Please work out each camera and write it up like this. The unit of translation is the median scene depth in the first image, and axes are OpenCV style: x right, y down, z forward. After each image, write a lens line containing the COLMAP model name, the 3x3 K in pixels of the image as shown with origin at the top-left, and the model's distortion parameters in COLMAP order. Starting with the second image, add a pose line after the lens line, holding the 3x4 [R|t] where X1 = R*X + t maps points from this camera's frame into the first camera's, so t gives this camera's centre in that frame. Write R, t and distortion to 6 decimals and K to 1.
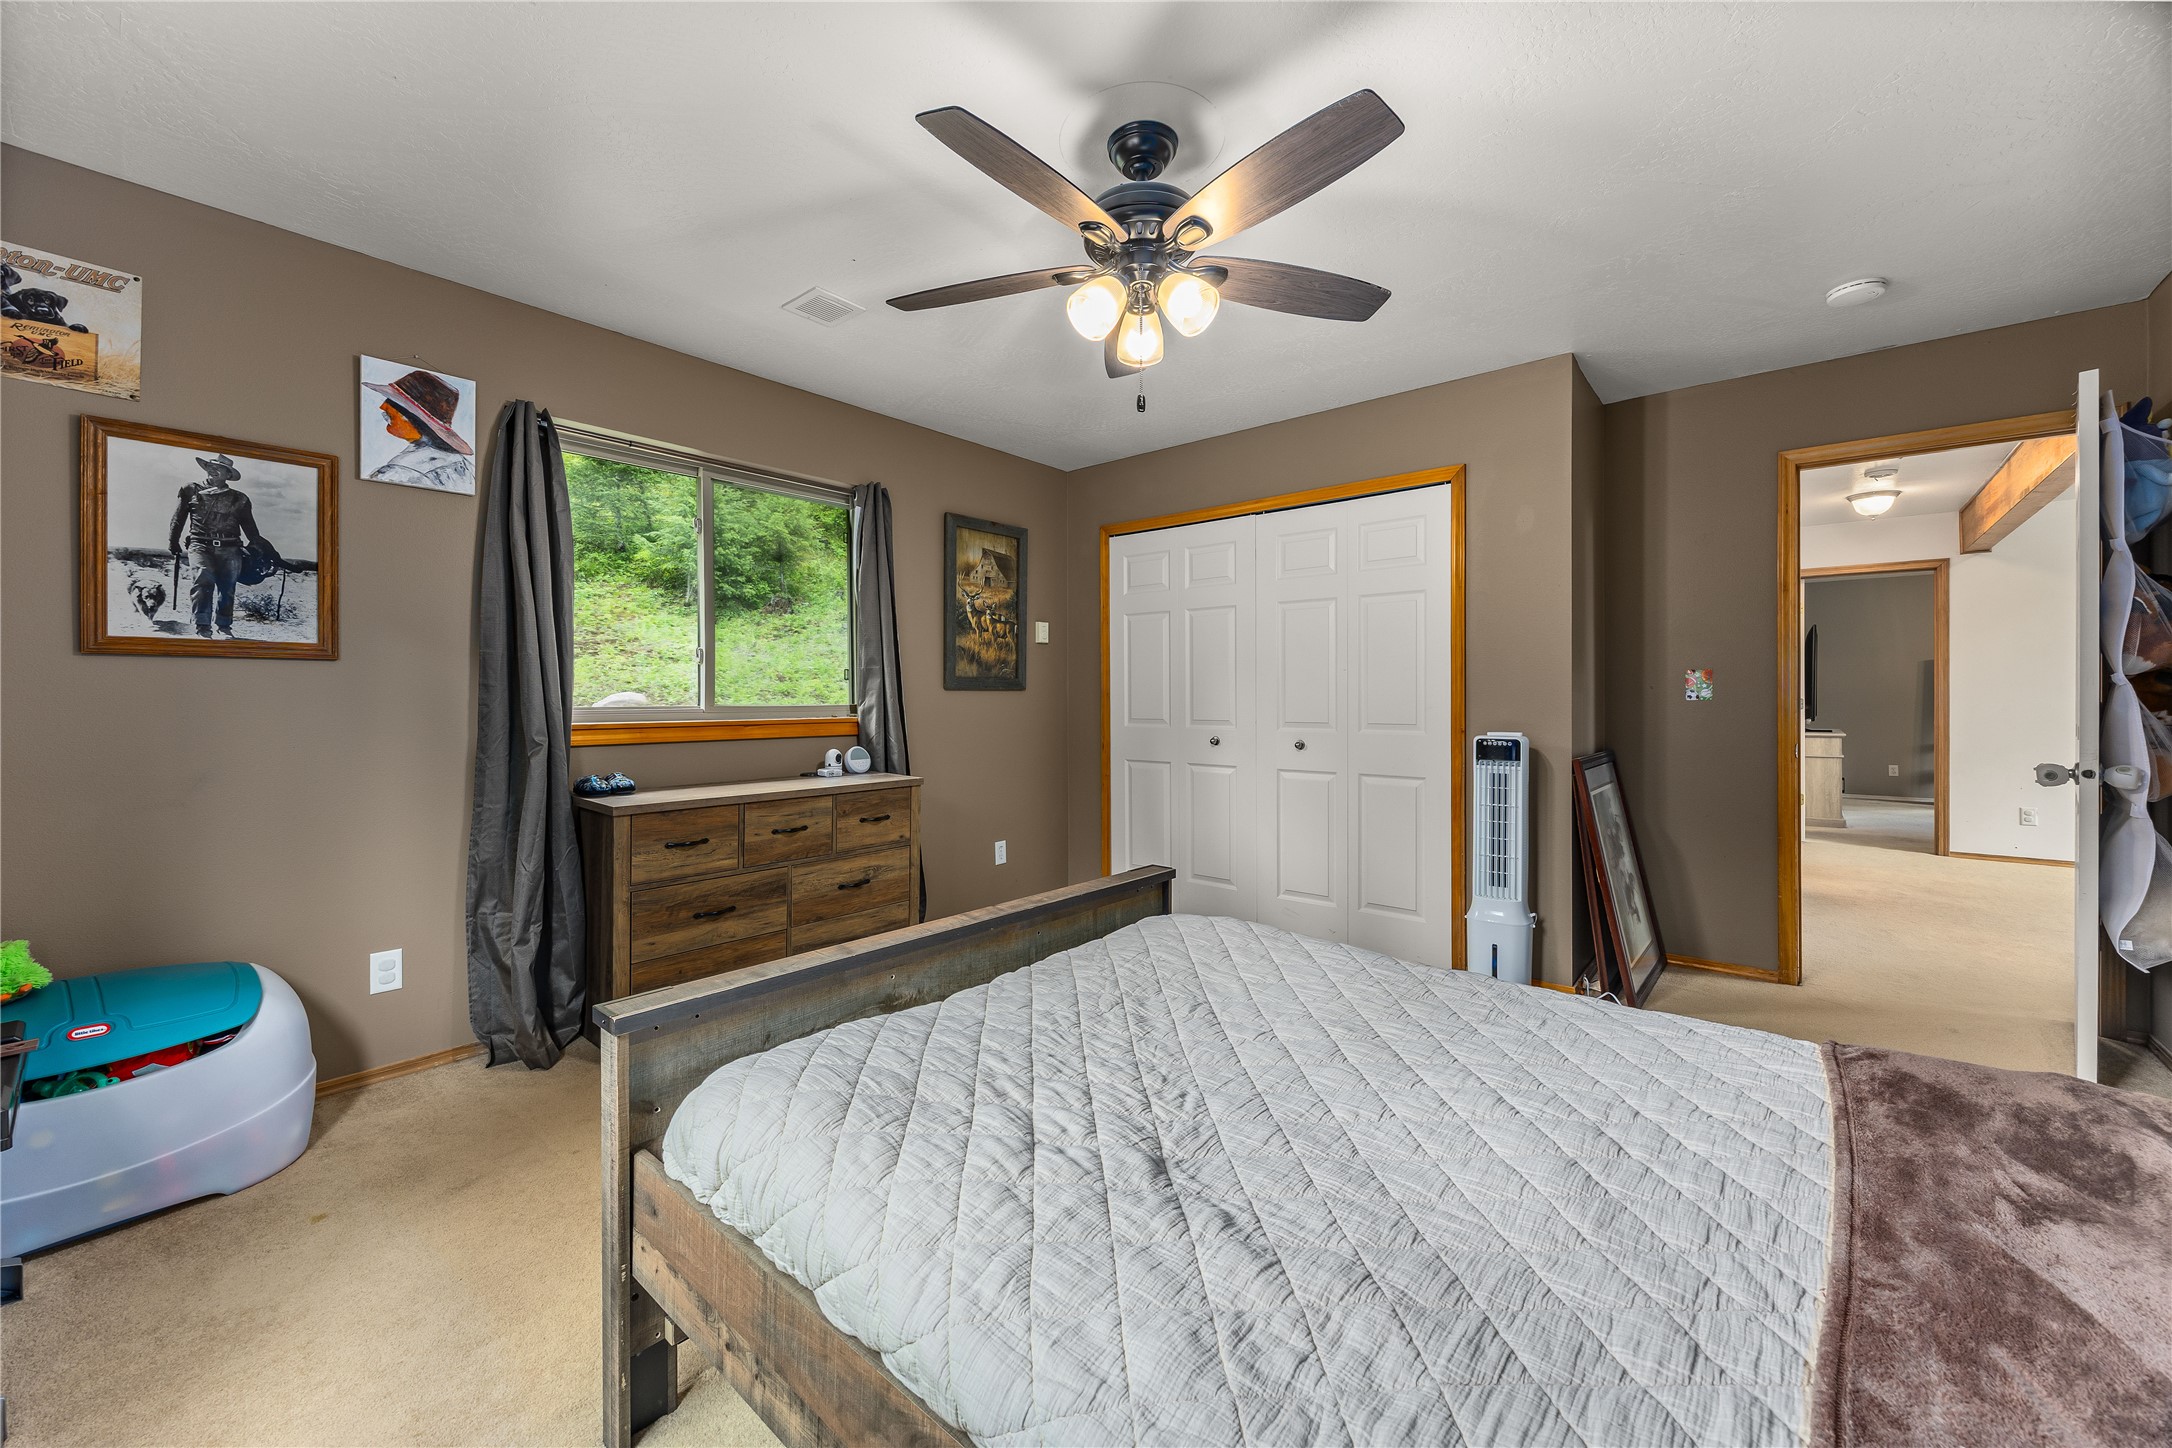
lens RADIAL K [[826.8, 0, 1077.8], [0, 826.8, 706.9], [0, 0, 1]] dist [-0.000714, -0.000174]
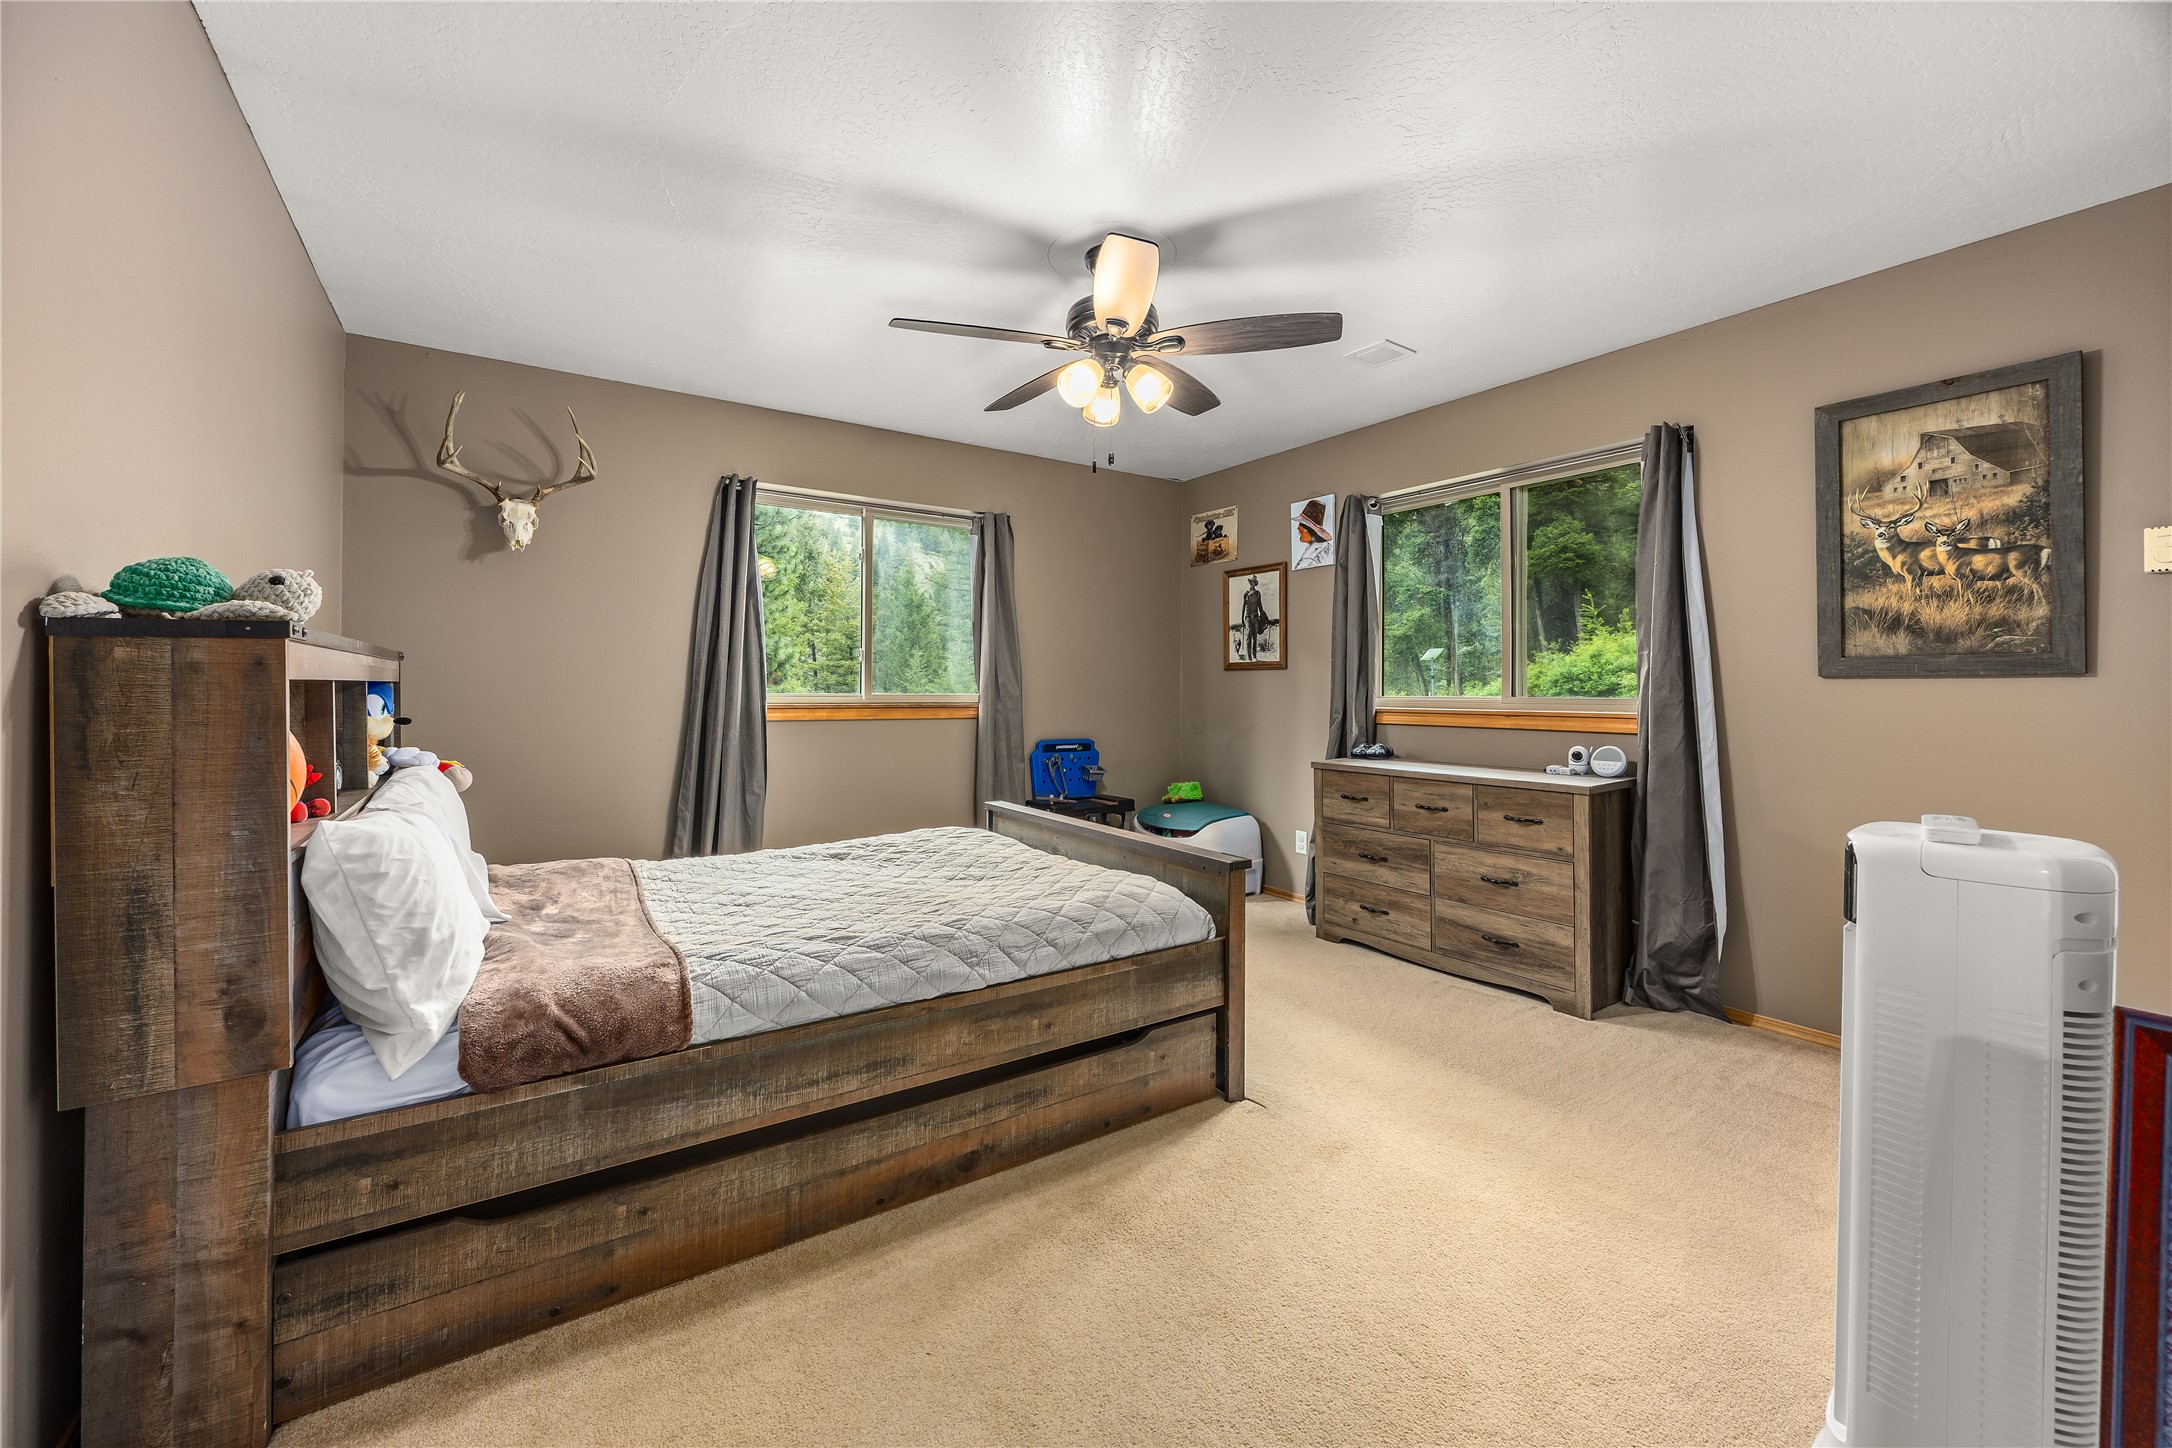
lens RADIAL K [[842.8, 0, 1081.9], [0, 842.8, 689.2], [0, 0, 1]] dist [-0.000393, 0.000012]
pose [[-0.252627, 0.000257, -0.967564, 1.016999], [-0.012704, 0.999913, 0.003582, -0.010888], [0.967480, 0.013197, -0.252602, 0.968989]]
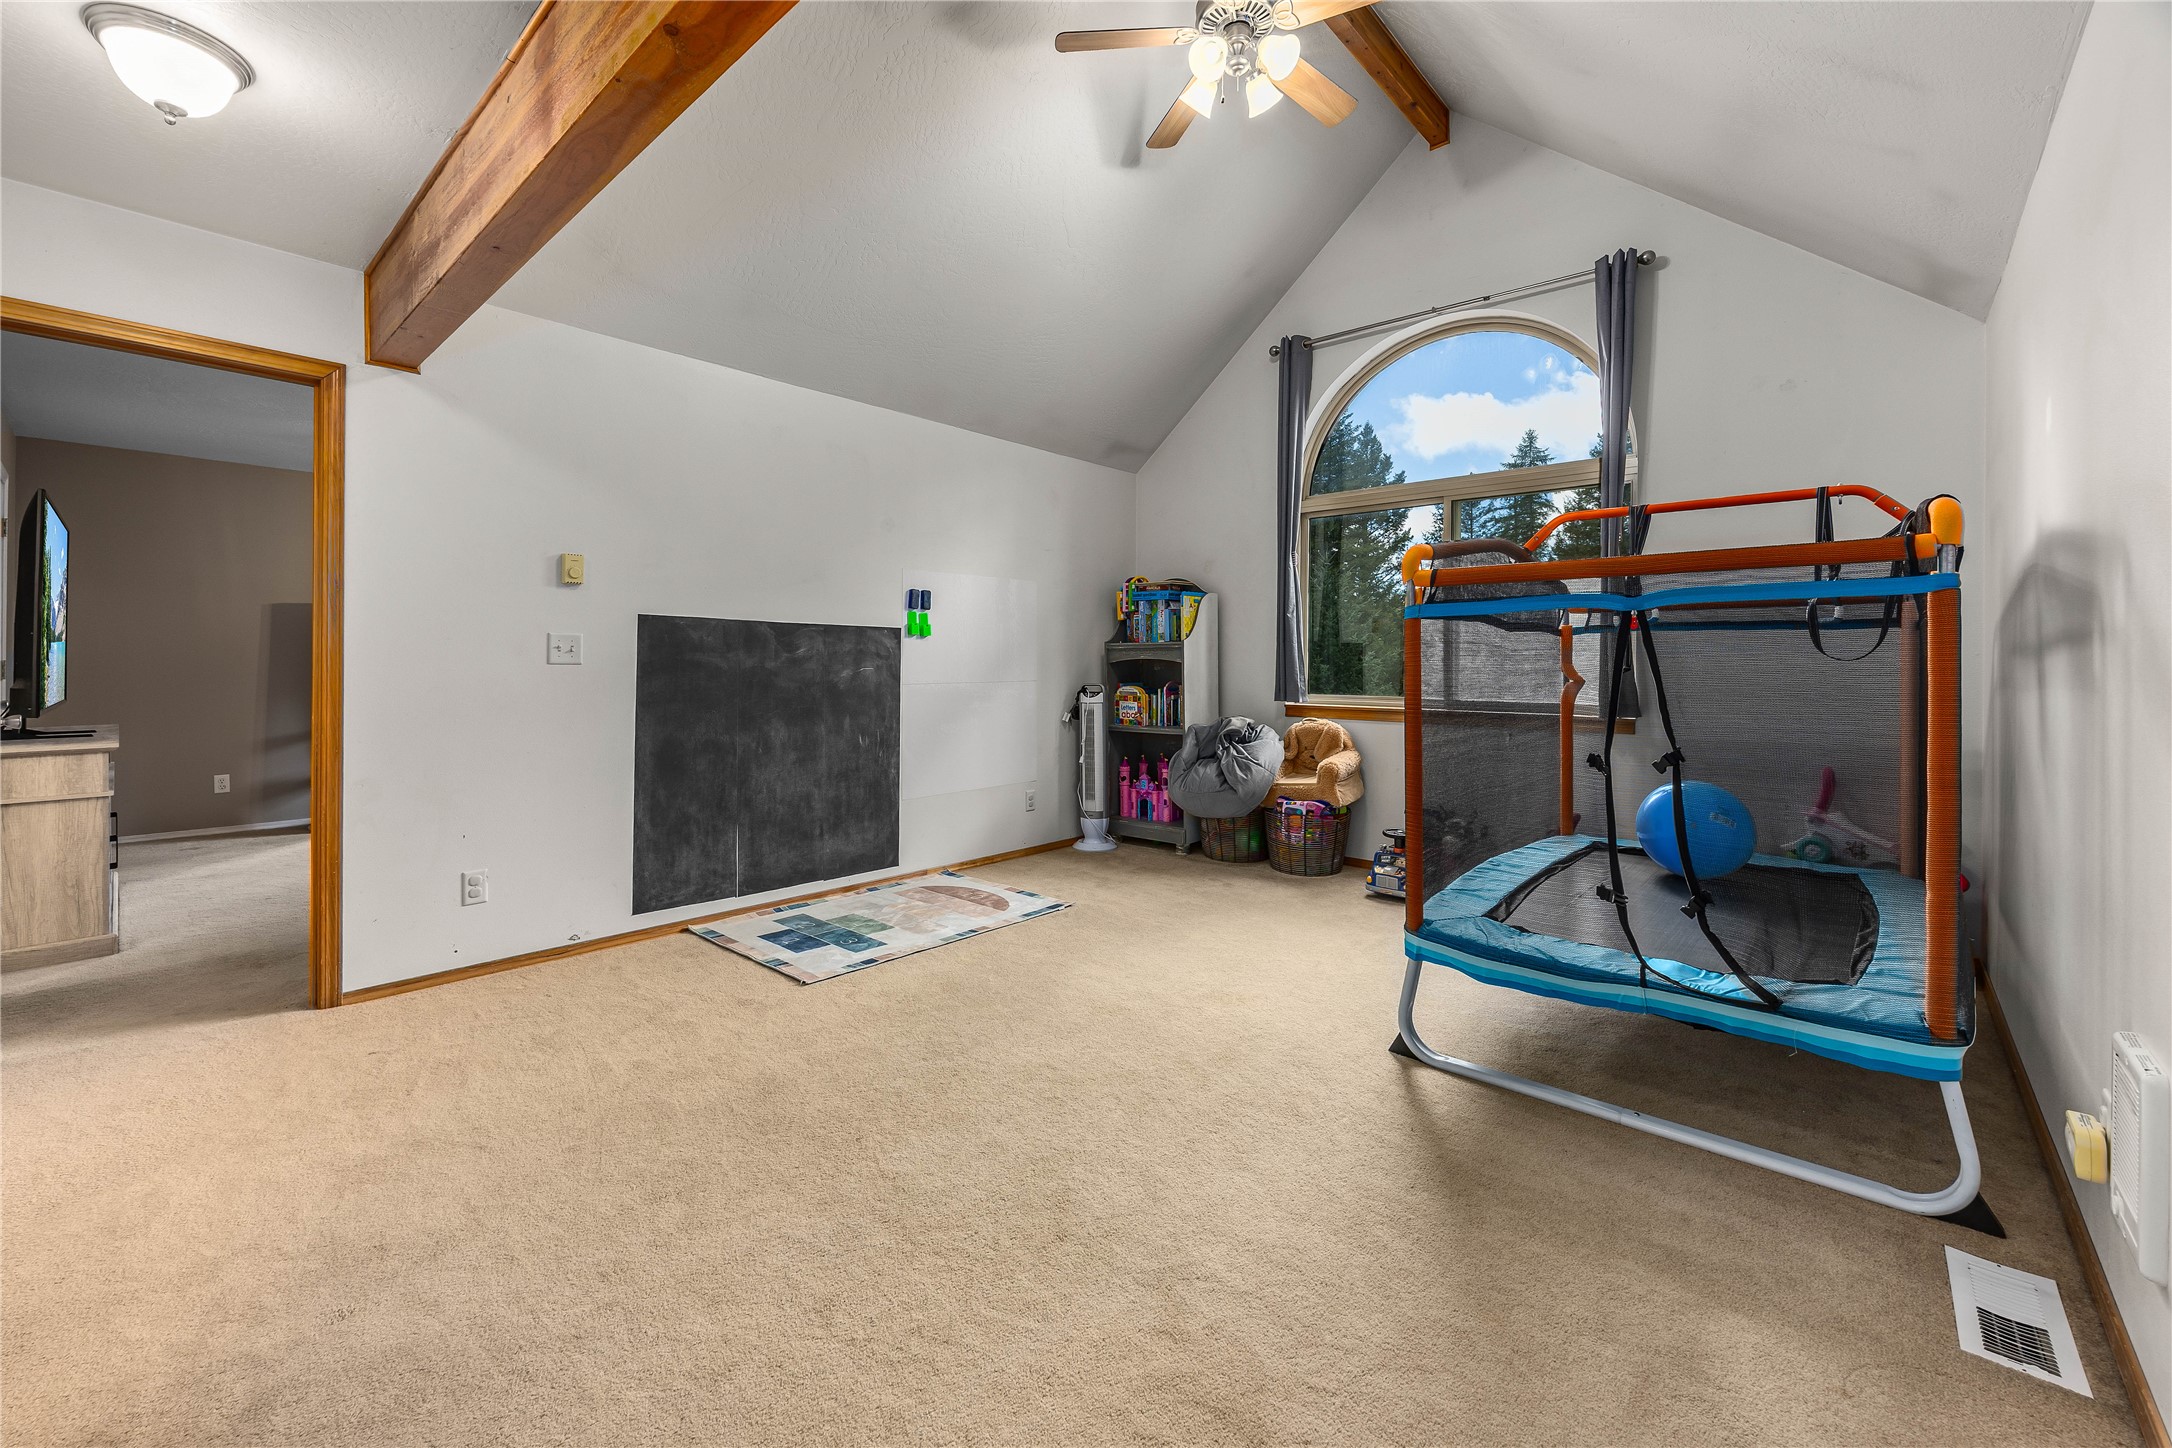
lens RADIAL K [[842.8, 0, 1081.9], [0, 842.8, 689.2], [0, 0, 1]] dist [-0.000393, 0.000012]
pose [[0.026598, 0.000267, 0.999646, 0.244817], [-0.005644, 0.999984, -0.000117, 0.002493], [-0.999630, -0.005638, 0.026599, 0.236465]]
